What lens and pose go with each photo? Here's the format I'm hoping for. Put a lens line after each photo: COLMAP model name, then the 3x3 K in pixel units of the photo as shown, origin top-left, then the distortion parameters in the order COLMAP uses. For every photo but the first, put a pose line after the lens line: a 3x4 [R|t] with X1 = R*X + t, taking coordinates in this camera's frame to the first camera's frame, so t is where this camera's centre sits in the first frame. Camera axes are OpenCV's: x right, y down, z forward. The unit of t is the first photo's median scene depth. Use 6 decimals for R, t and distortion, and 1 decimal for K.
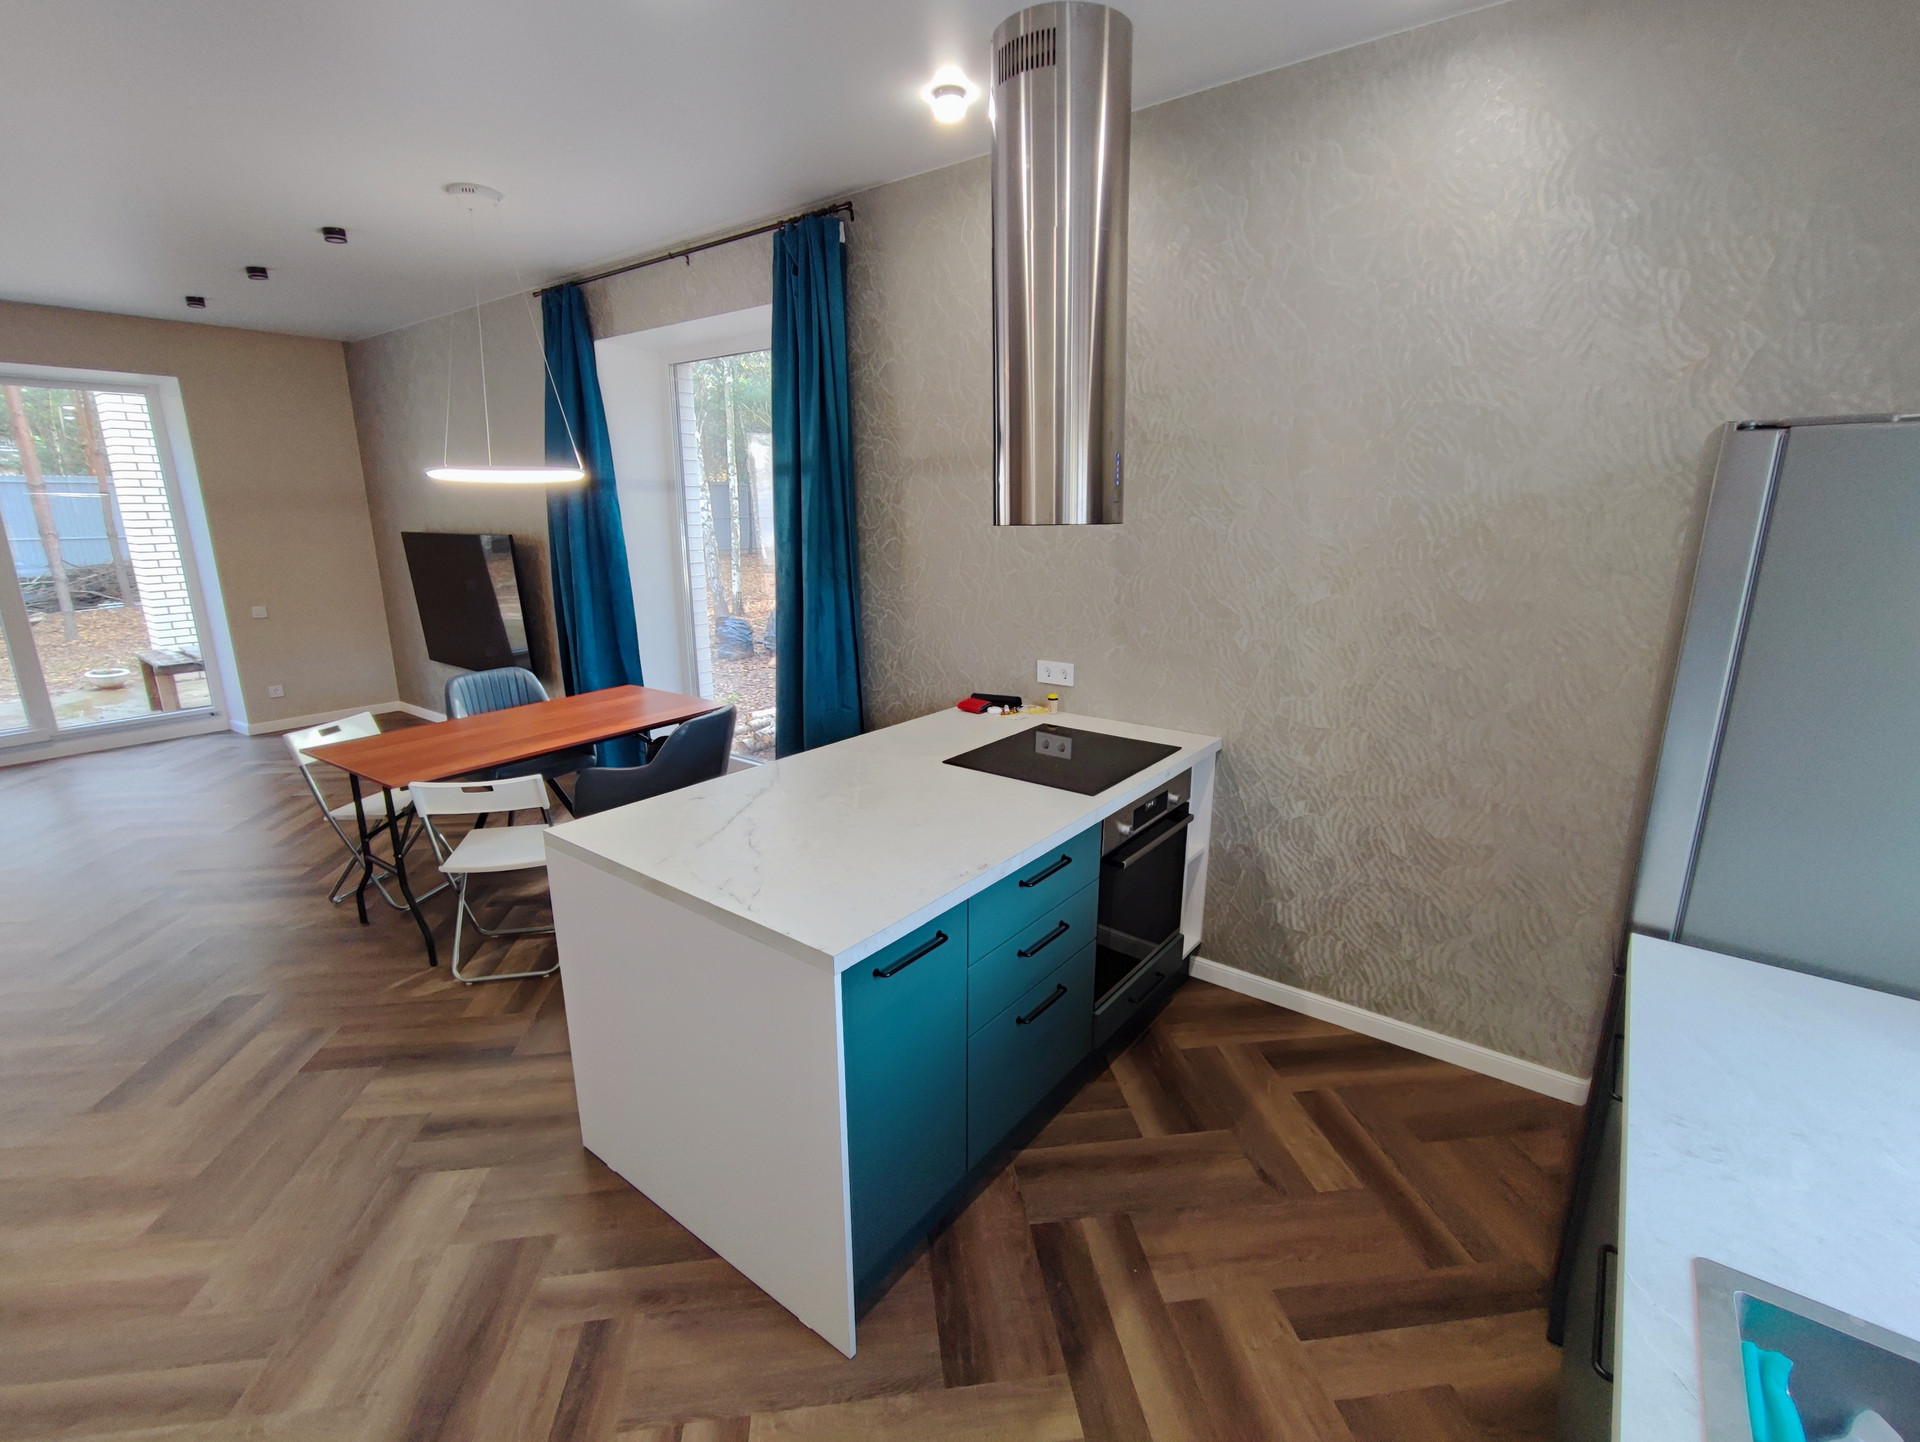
lens RADIAL K [[876.0, 0, 955.9], [0, 876.0, 724.6], [0, 0, 1]] dist [-0.021593, 0.008563]
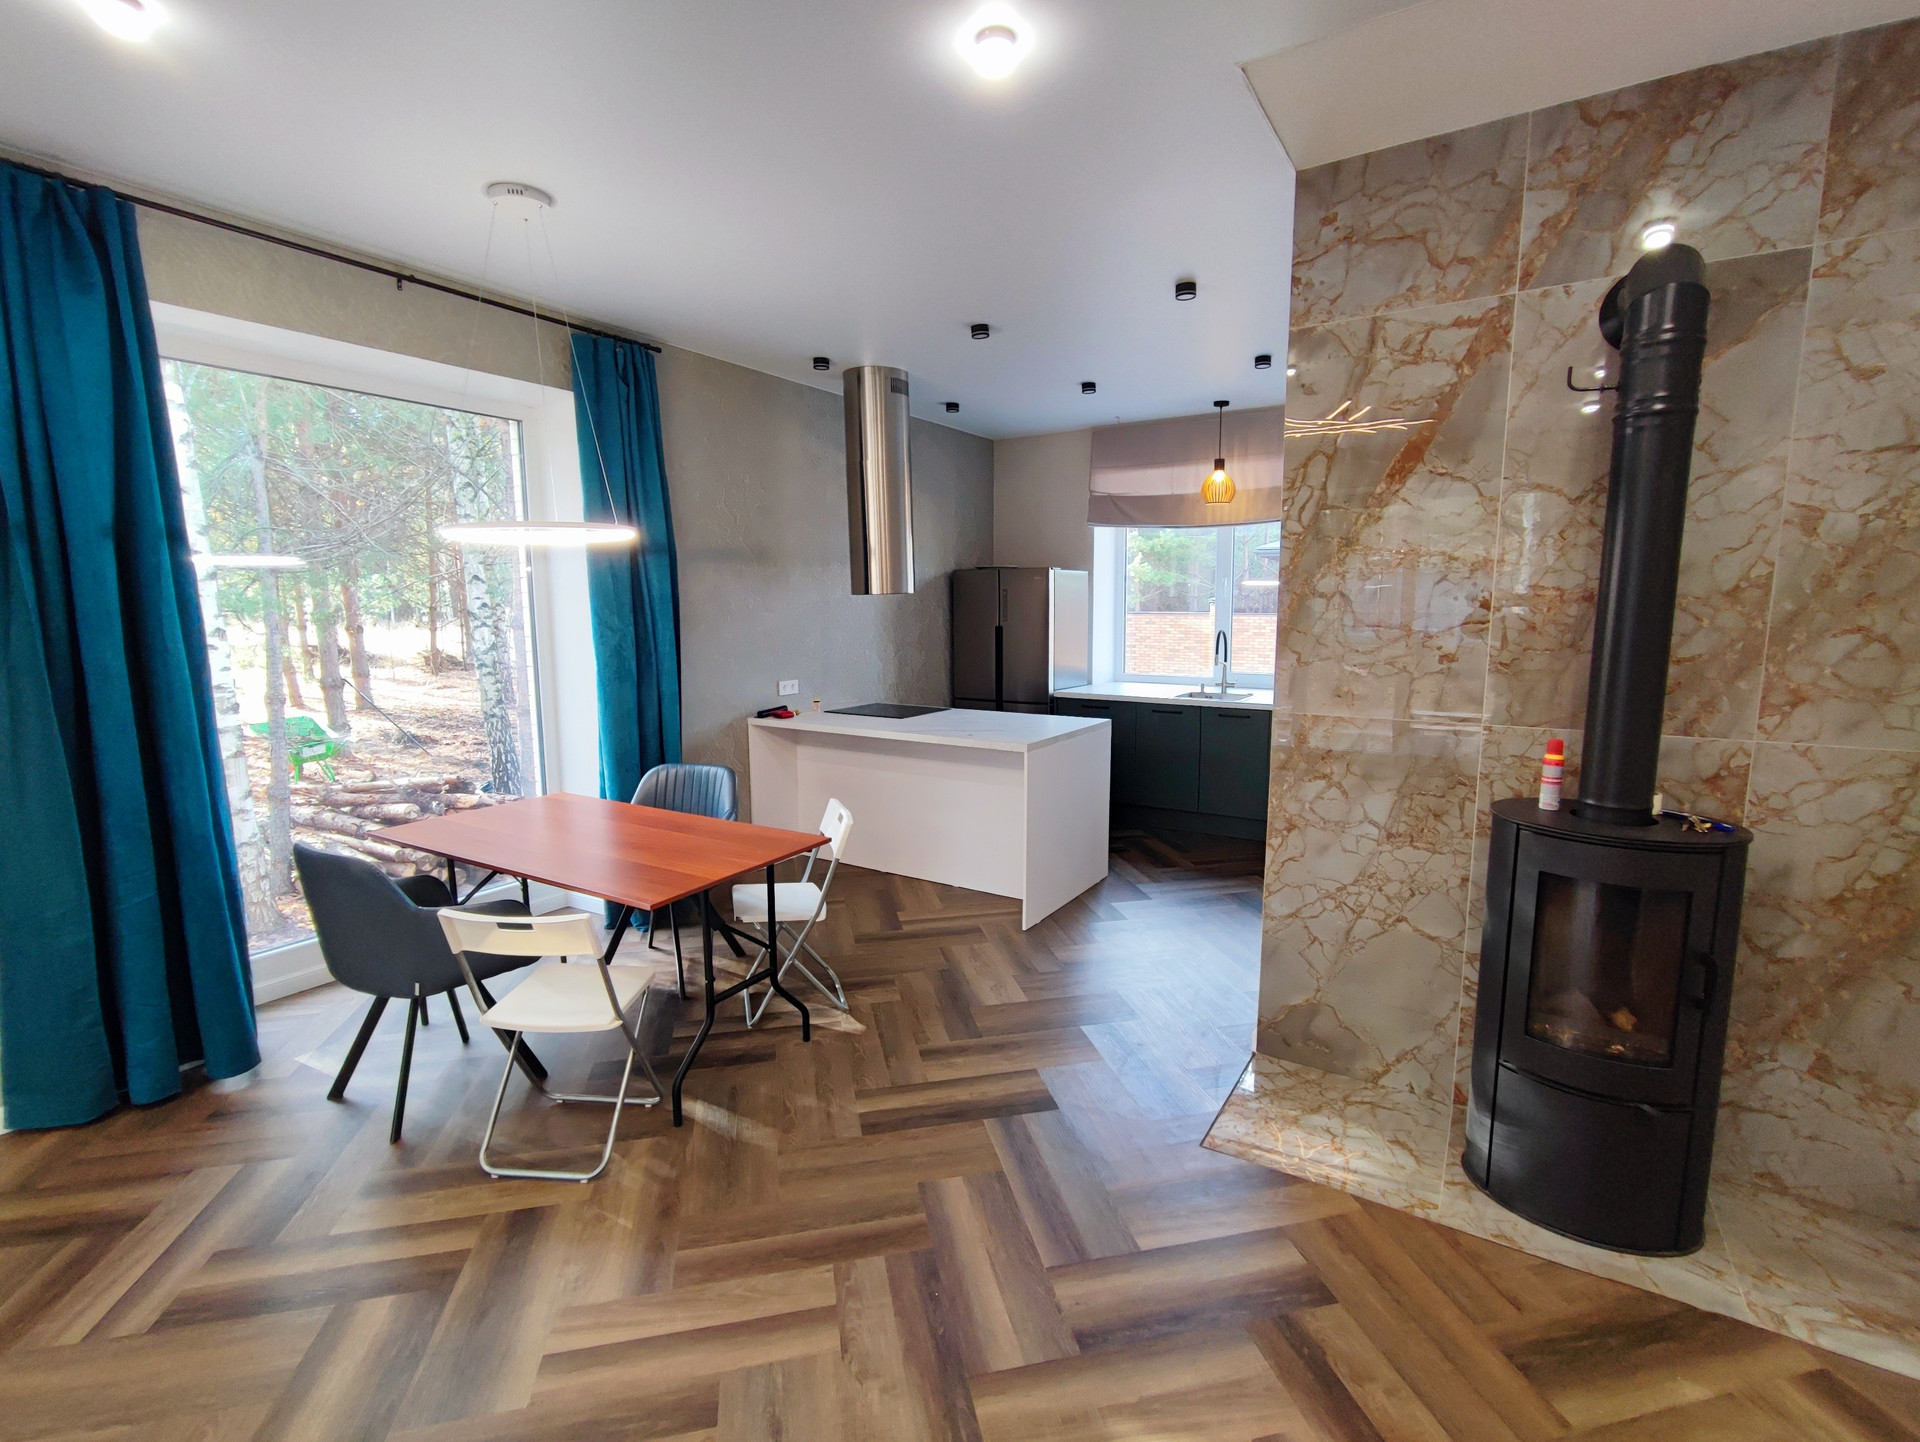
lens RADIAL K [[876.0, 0, 955.9], [0, 876.0, 724.6], [0, 0, 1]] dist [-0.021593, 0.008563]
pose [[-0.088486, -0.135719, 0.986788, -1.042565], [0.254017, 0.954844, 0.154104, -0.111264], [-0.963144, 0.264297, -0.050015, 0.545204]]
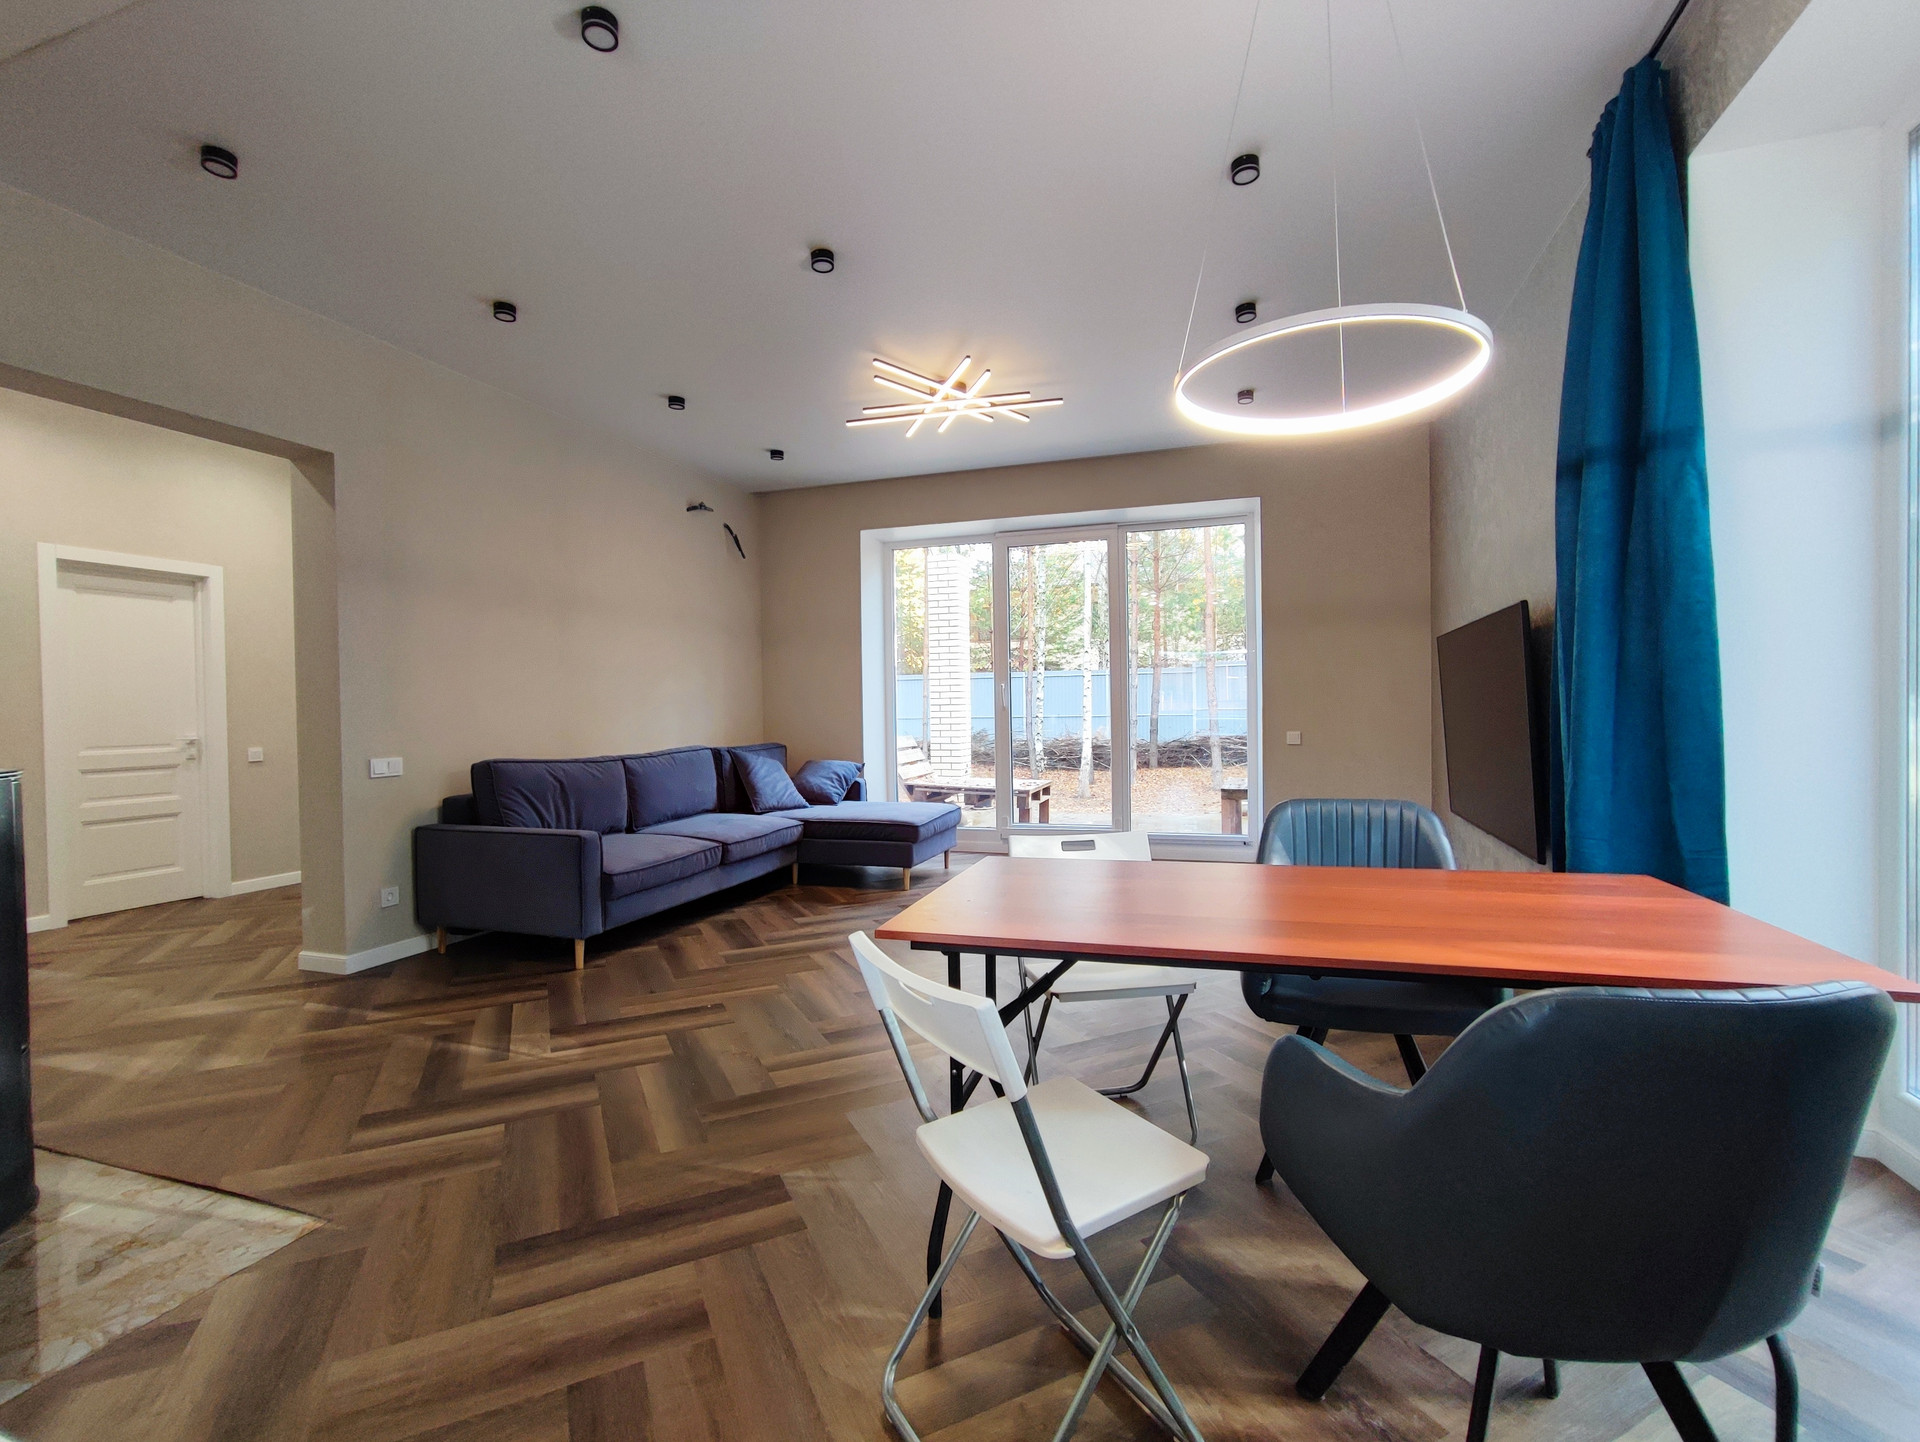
lens RADIAL K [[876.0, 0, 955.9], [0, 876.0, 724.6], [0, 0, 1]] dist [-0.021593, 0.008563]
pose [[0.318420, 0.013589, -0.947852, -0.083364], [-0.224473, 0.972540, -0.061466, -0.013249], [0.920989, 0.232339, 0.312727, 0.531413]]
